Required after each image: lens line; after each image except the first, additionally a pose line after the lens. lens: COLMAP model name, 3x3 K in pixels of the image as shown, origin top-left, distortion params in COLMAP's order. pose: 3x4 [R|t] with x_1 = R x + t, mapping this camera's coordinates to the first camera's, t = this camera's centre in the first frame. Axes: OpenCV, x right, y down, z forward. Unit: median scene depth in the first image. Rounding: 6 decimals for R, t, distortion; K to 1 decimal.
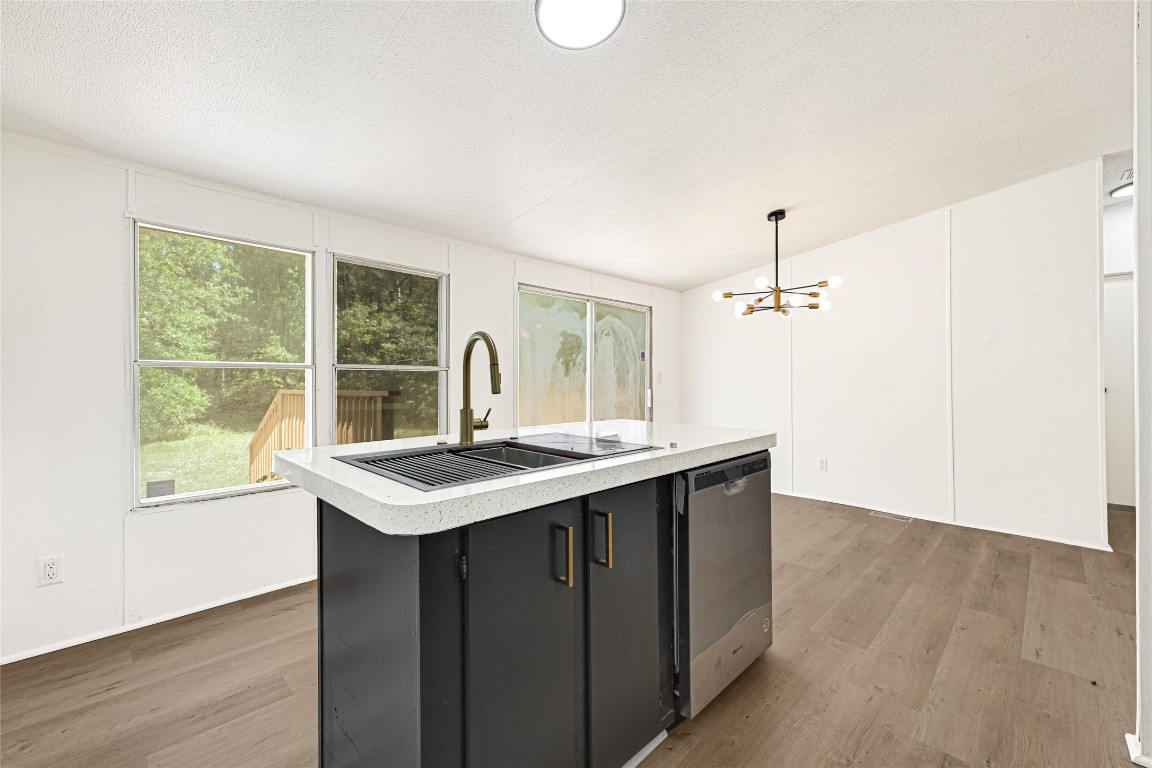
lens RADIAL K [[471.5, 0, 576.0], [0, 471.5, 384.0], [0, 0, 1]] dist [-0.000647, 0.000010]
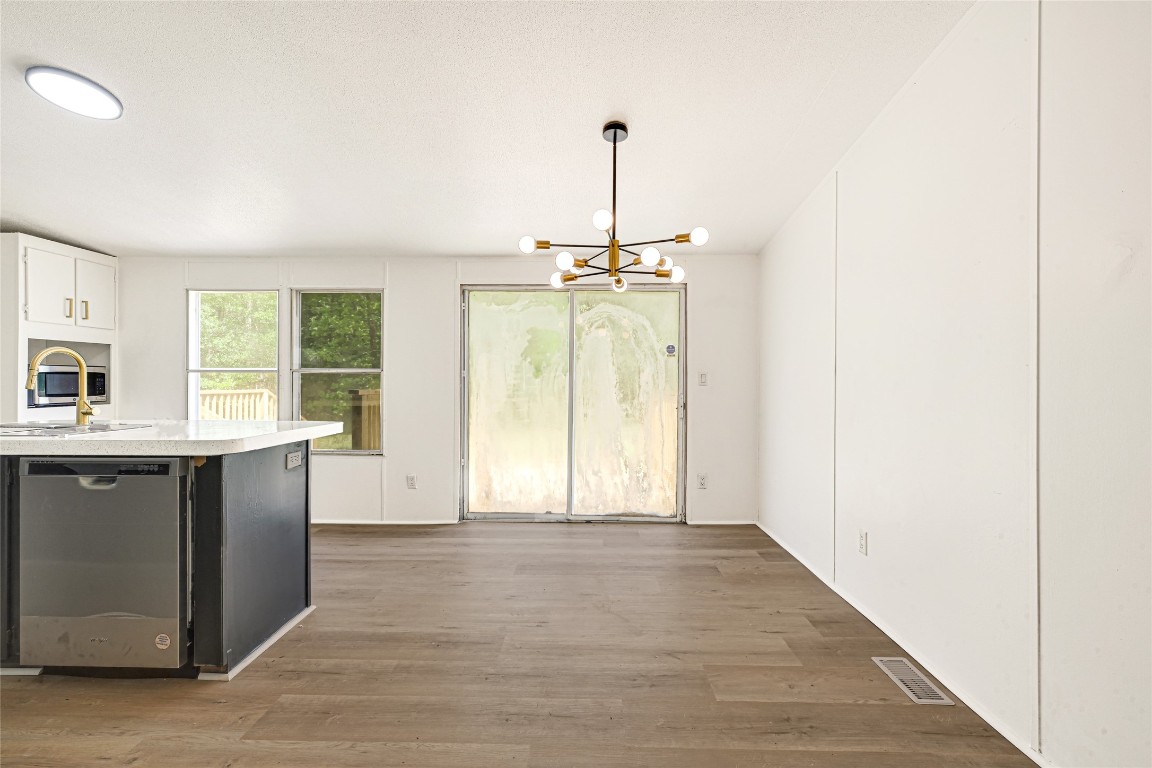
lens RADIAL K [[502.7, 0, 576.0], [0, 502.7, 384.0], [0, 0, 1]] dist [-0.000309, -0.000004]
pose [[0.692154, 0.006577, -0.721720, 0.743360], [-0.007538, 0.999970, 0.001883, -0.006264], [0.721711, 0.004137, 0.692182, 0.392118]]
